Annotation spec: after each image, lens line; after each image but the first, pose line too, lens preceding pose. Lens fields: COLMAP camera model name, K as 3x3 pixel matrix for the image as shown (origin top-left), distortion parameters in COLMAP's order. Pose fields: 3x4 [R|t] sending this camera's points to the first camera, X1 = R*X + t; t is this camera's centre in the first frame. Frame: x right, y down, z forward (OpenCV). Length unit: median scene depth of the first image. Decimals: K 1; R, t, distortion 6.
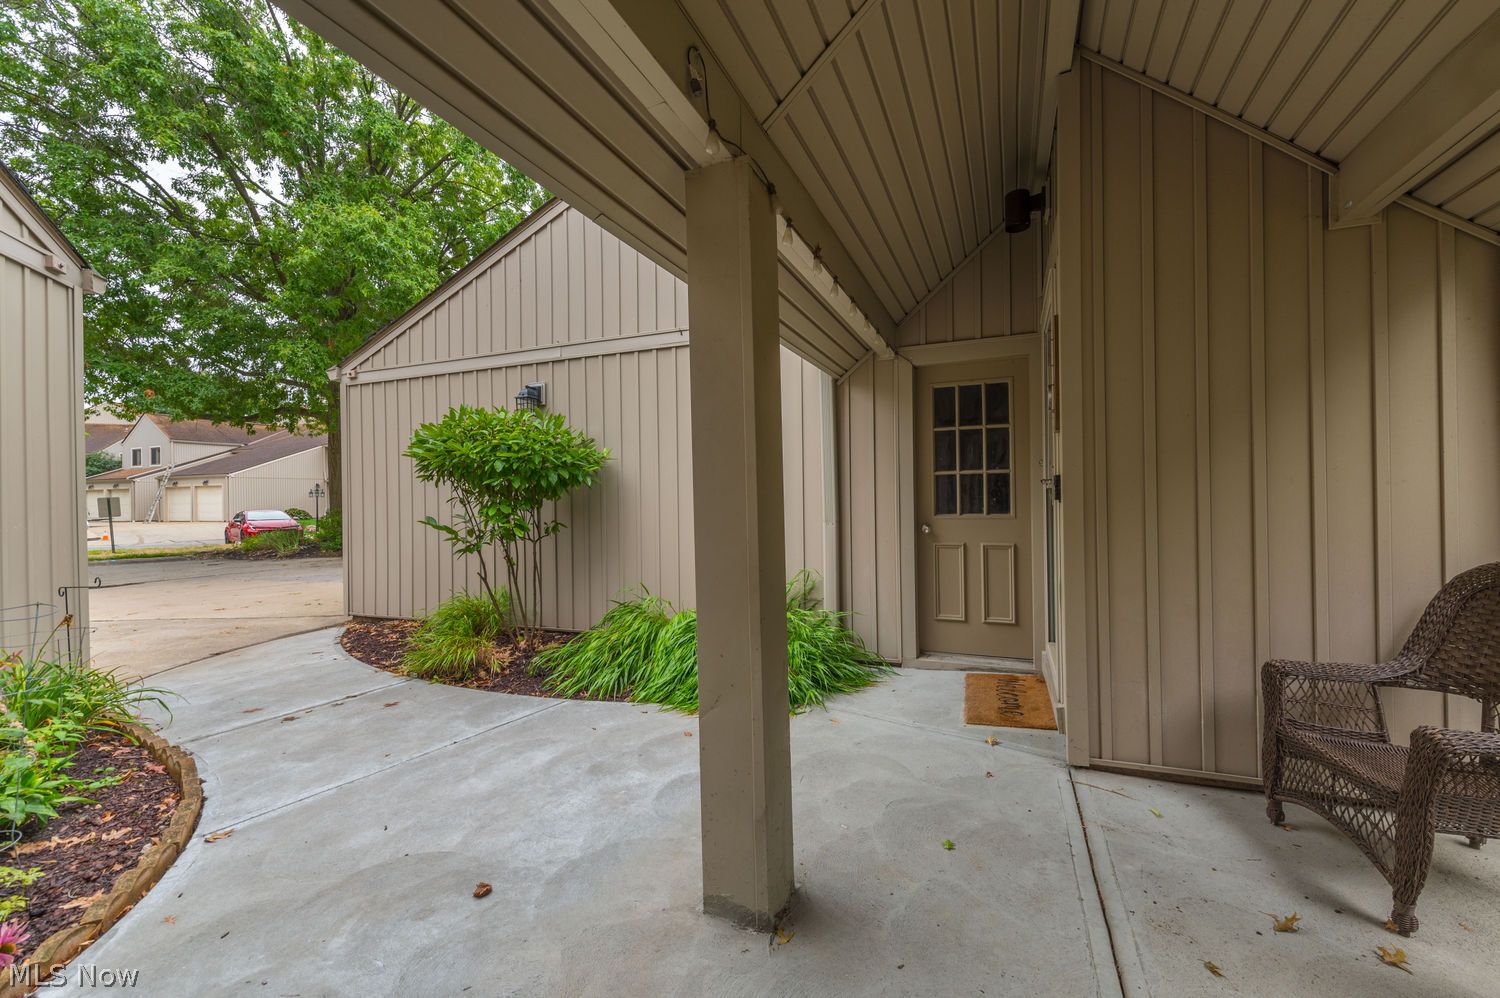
lens RADIAL K [[592.6, 0, 773.9], [0, 592.6, 500.5], [0, 0, 1]] dist [0.019613, -0.005974]
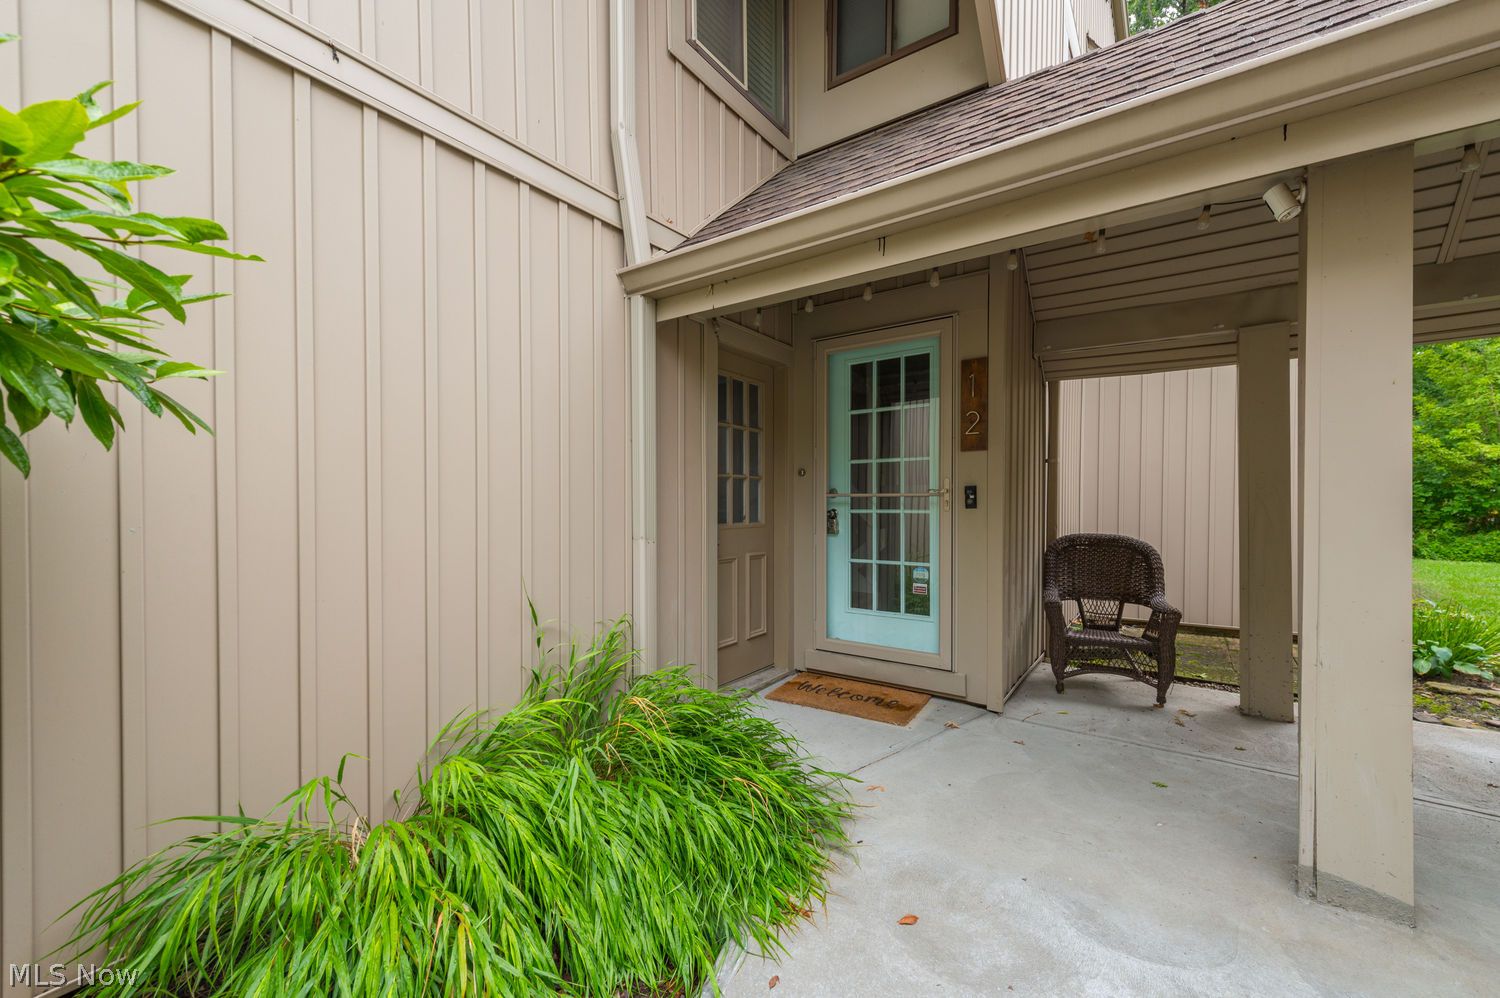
lens RADIAL K [[592.6, 0, 773.9], [0, 592.6, 500.5], [0, 0, 1]] dist [0.019613, -0.005974]
pose [[0.208628, 0.014855, 0.977882, -0.782127], [-0.004487, 0.999889, -0.014232, 0.000694], [-0.977985, -0.001418, 0.208672, 1.073478]]
